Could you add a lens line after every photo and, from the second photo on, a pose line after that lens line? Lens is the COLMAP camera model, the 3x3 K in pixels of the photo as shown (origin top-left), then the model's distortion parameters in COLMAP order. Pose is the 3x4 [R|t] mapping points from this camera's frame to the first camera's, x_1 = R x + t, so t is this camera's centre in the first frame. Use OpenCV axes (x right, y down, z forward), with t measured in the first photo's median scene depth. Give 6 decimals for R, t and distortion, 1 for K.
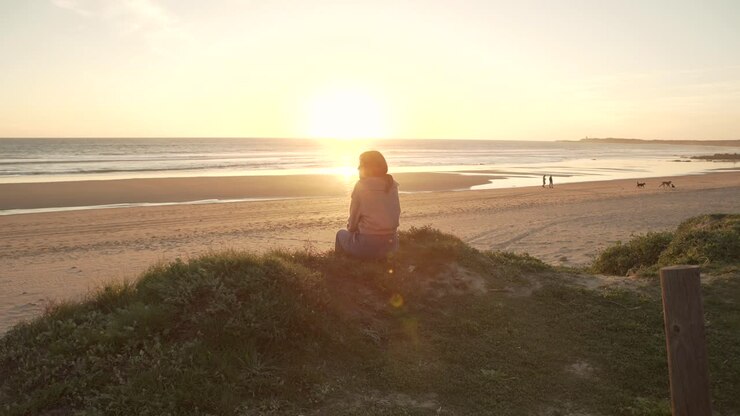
lens RADIAL K [[615.7, 0, 370.0], [0, 615.7, 208.0], [0, 0, 1]] dist [-0.001642, 0.005275]
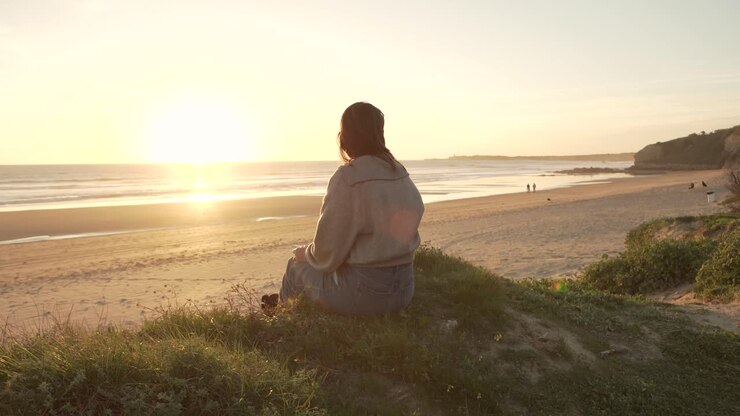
lens RADIAL K [[615.7, 0, 370.0], [0, 615.7, 208.0], [0, 0, 1]] dist [-0.001642, 0.005275]
pose [[0.971129, -0.040644, 0.235067, -0.026245], [0.051478, 0.997867, -0.040135, 0.004179], [-0.232935, 0.051077, 0.971150, 0.118757]]
